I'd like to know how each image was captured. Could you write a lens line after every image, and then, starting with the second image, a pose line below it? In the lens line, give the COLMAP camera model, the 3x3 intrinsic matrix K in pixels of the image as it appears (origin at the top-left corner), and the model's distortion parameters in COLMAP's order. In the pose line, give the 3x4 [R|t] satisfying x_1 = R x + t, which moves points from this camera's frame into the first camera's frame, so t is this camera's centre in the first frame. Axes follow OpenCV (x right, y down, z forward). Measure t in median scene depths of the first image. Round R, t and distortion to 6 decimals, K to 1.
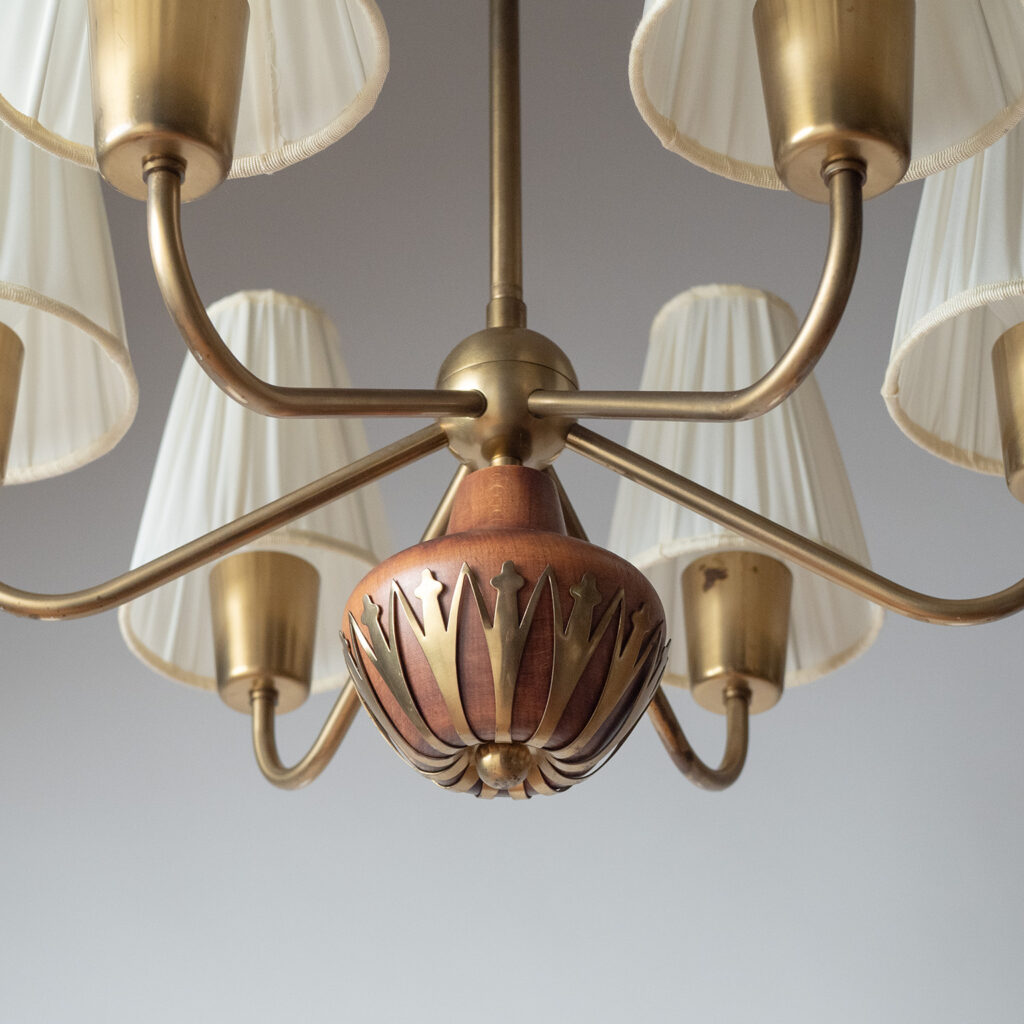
lens RADIAL K [[2214.7, 0, 453.9], [0, 2214.7, 538.3], [0, 0, 1]] dist [-0.189820, 0.000000]
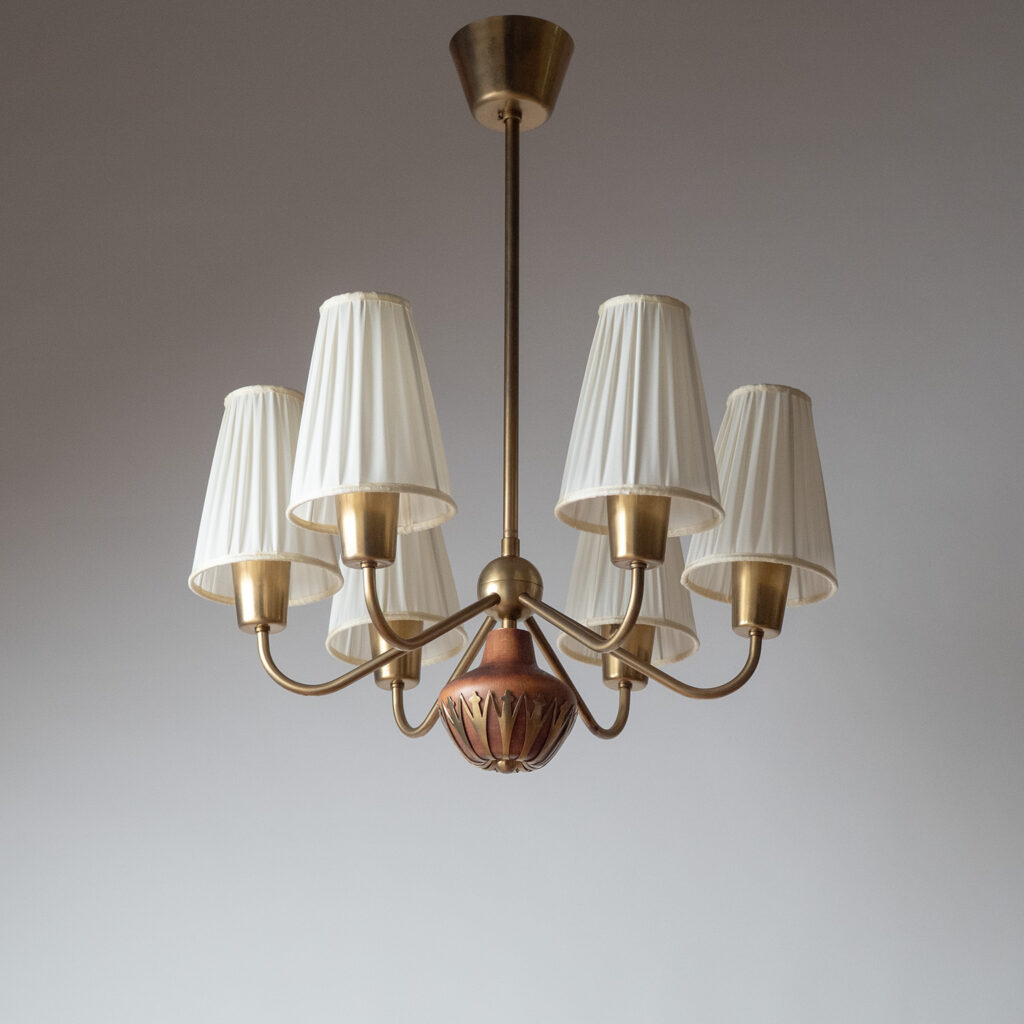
lens RADIAL K [[2214.7, 0, 508.5], [0, 2214.7, 518.9], [0, 0, 1]] dist [-0.189820, 0.000000]
pose [[0.999996, -0.001663, -0.002445, 0.030866], [0.002092, 0.982307, 0.187267, -0.610669], [0.002090, -0.187271, 0.982306, -1.311209]]
